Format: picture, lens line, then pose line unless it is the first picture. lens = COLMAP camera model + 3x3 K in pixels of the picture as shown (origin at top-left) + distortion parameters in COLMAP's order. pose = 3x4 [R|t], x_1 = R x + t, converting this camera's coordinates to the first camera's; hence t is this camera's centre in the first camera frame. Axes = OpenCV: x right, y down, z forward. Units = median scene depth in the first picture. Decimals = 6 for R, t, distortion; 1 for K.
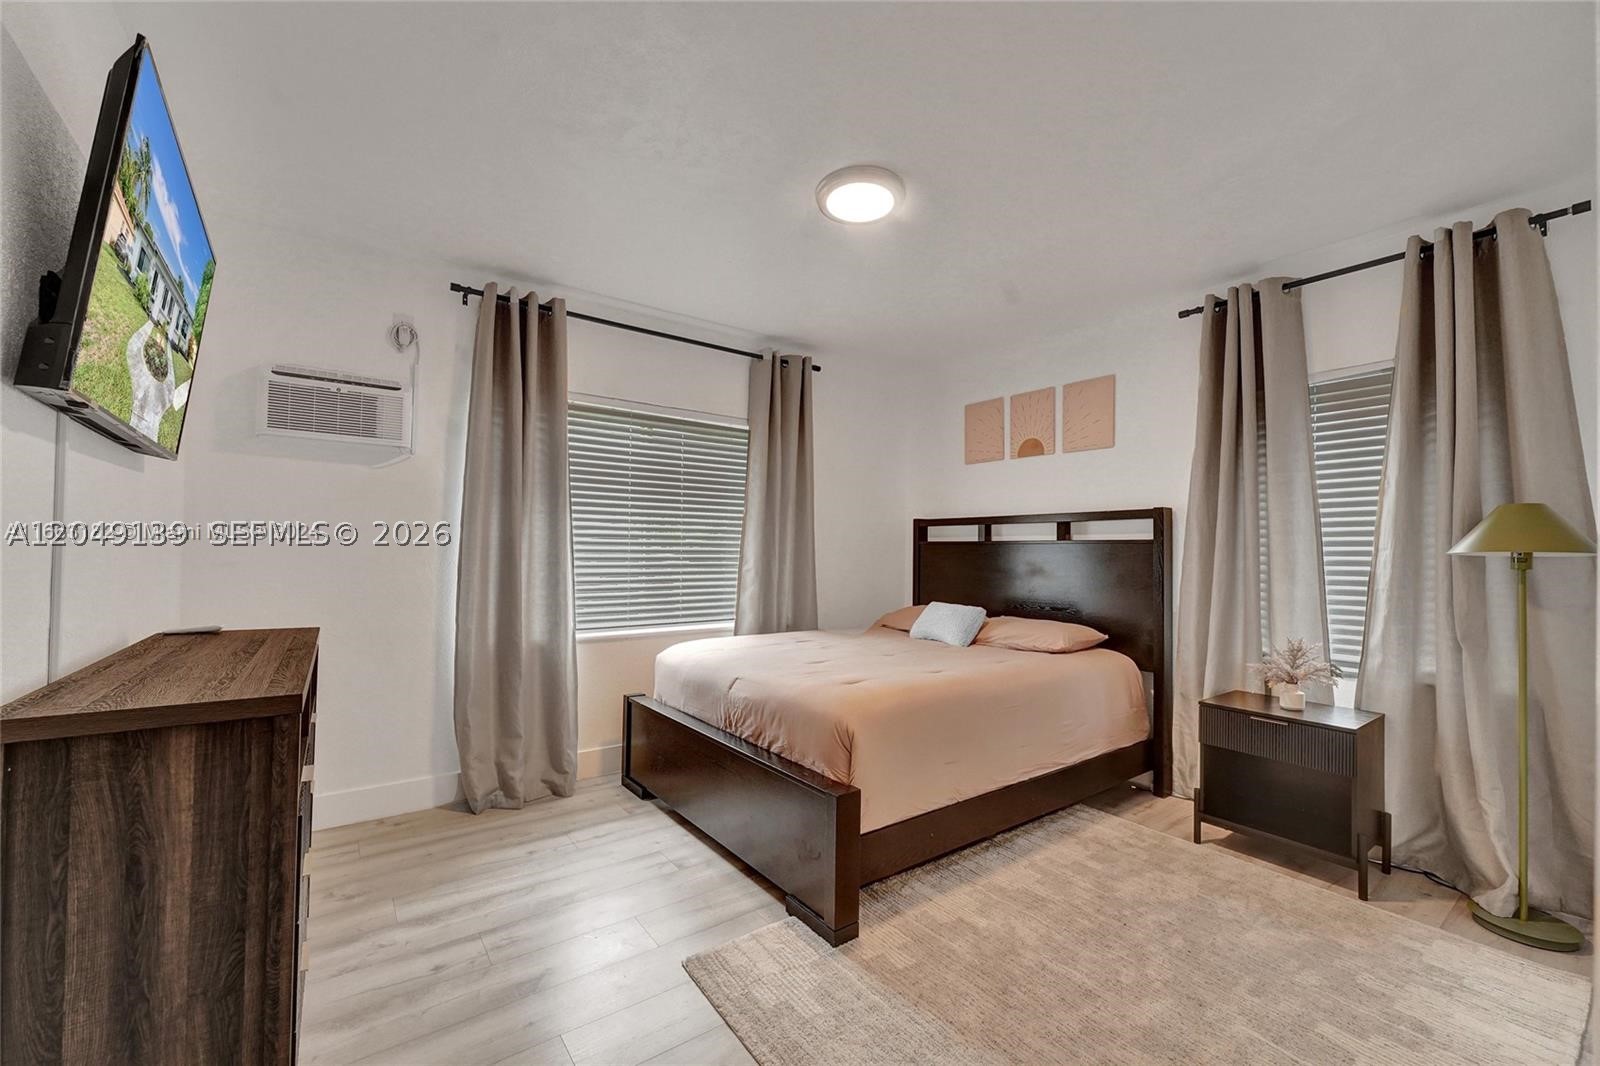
lens RADIAL K [[644.0, 0, 789.1], [0, 644.0, 544.2], [0, 0, 1]] dist [-0.000182, -0.000027]
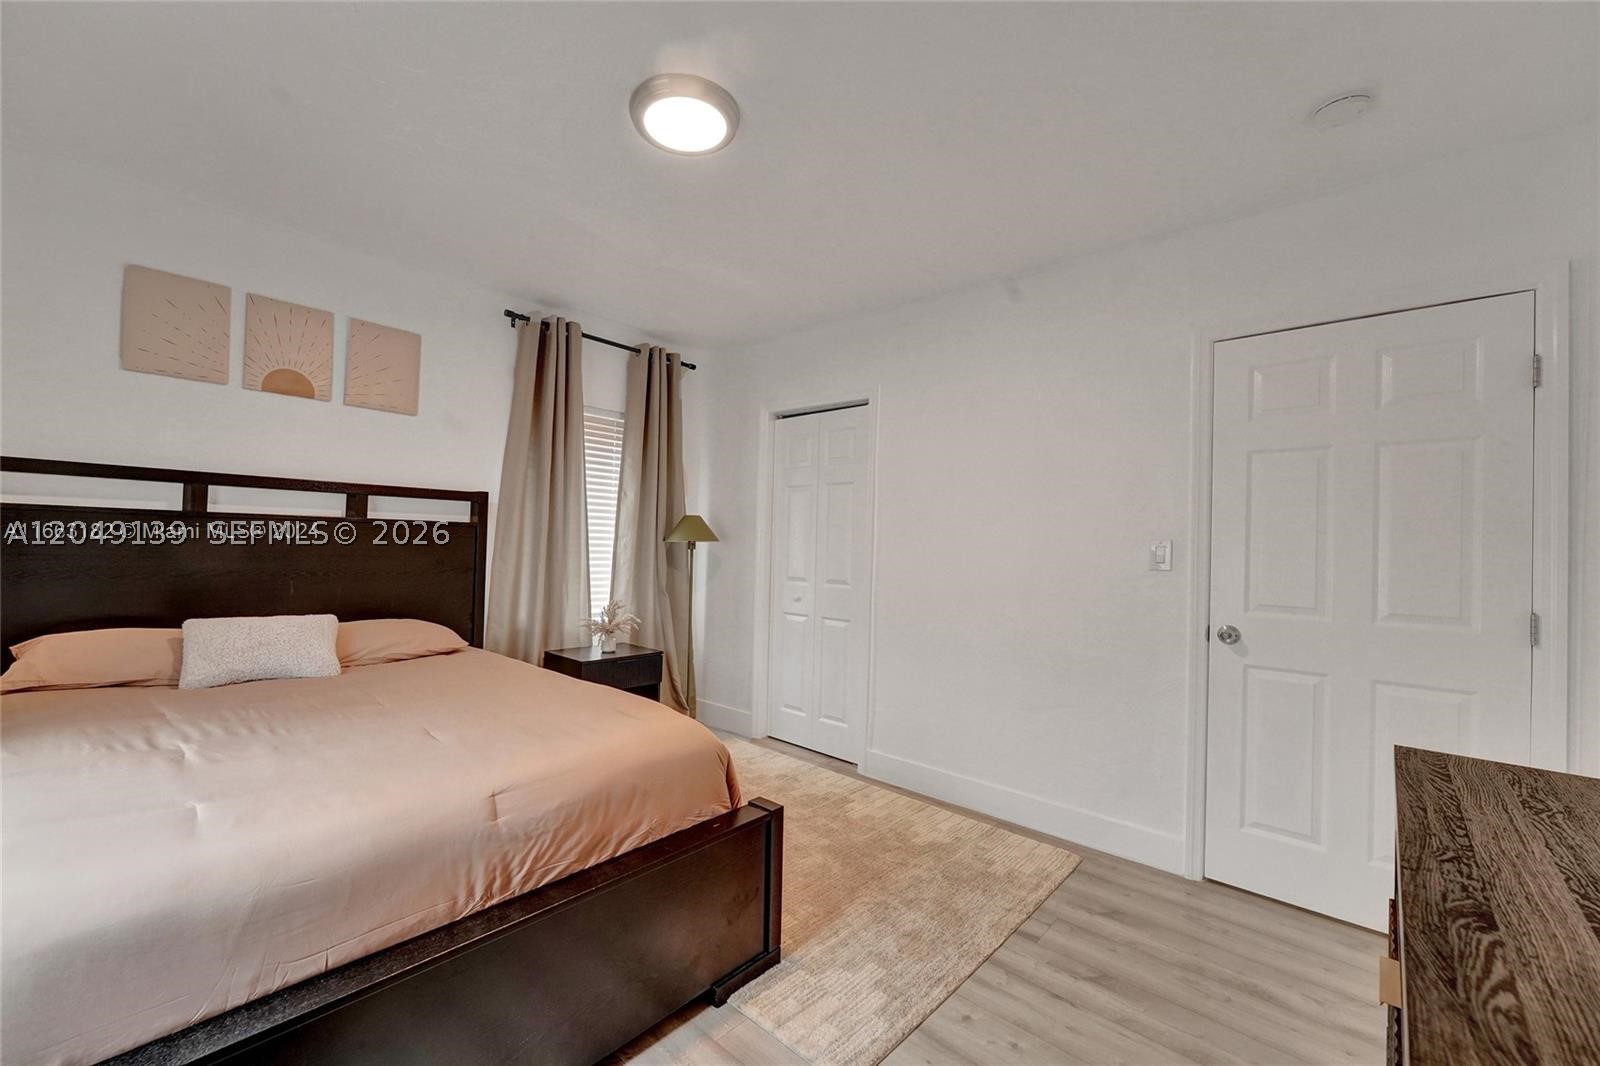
lens RADIAL K [[644.0, 0, 789.1], [0, 644.0, 544.2], [0, 0, 1]] dist [-0.000182, -0.000027]
pose [[-0.204665, -0.020073, 0.978626, -0.633082], [-0.045487, 0.998905, 0.010976, -0.008752], [-0.977775, -0.042268, -0.205353, 0.885150]]
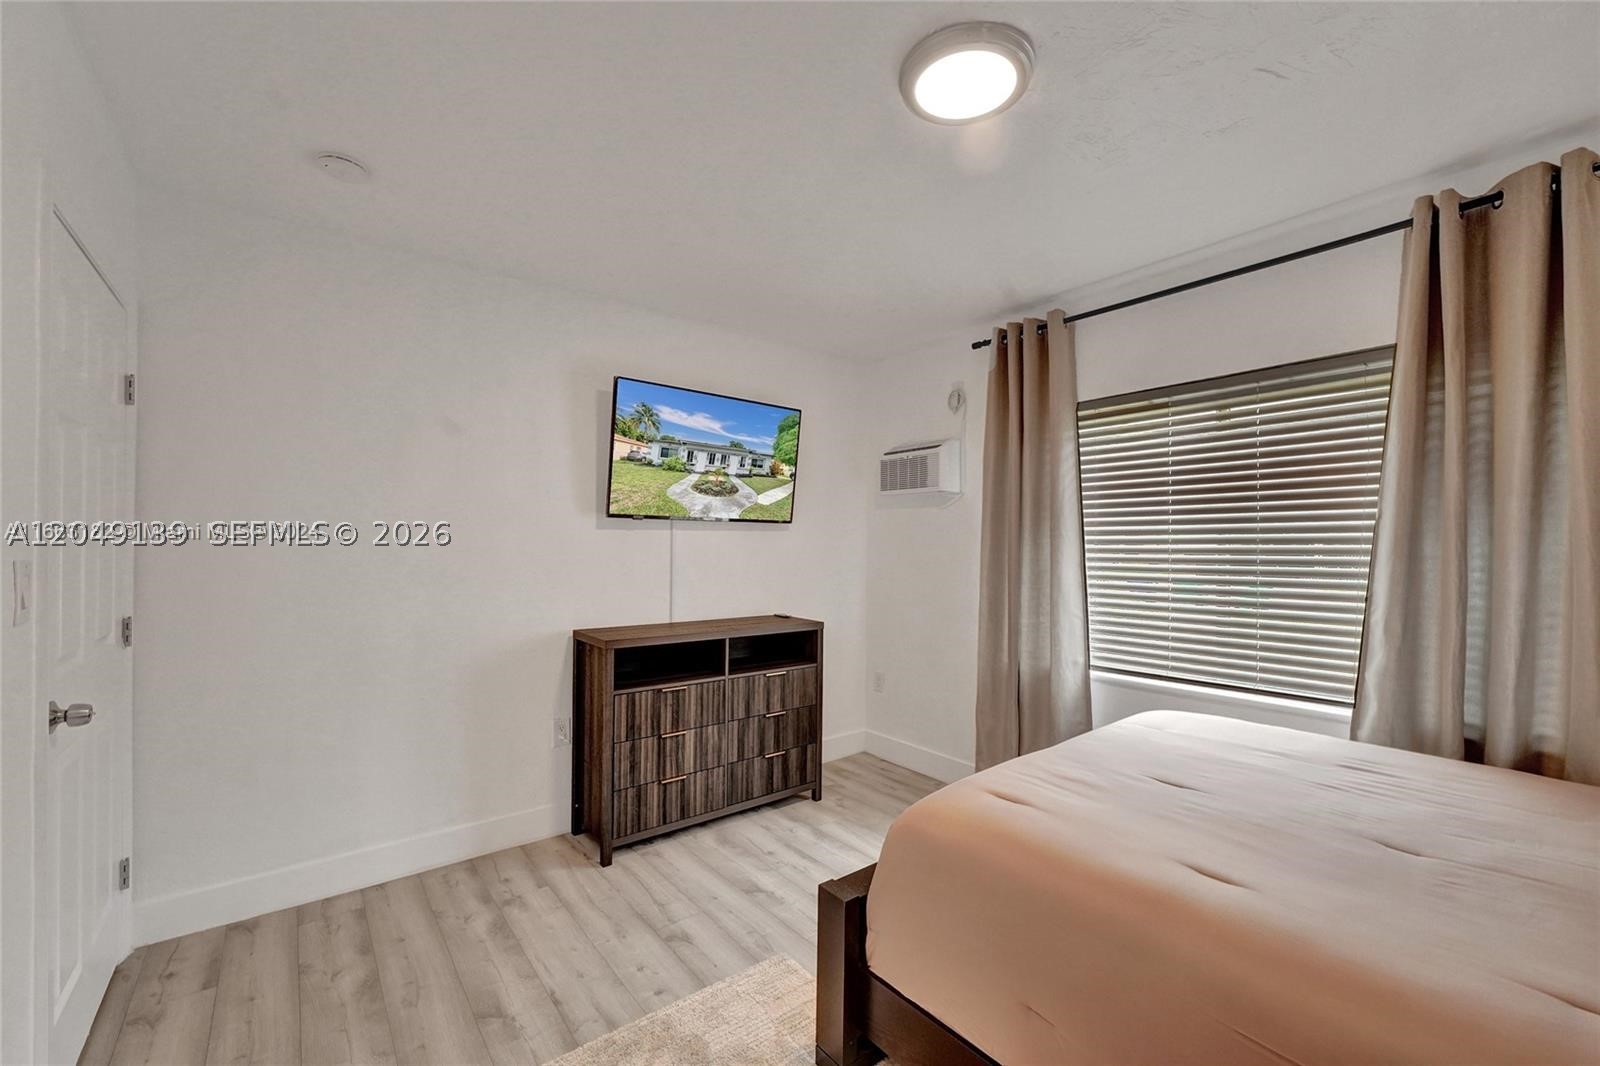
lens RADIAL K [[644.0, 0, 789.1], [0, 644.0, 544.2], [0, 0, 1]] dist [-0.000182, -0.000027]
pose [[0.020492, -0.011729, -0.999721, 0.675240], [0.007841, 0.999902, -0.011570, -0.036326], [0.999759, -0.007602, 0.020582, 0.699330]]
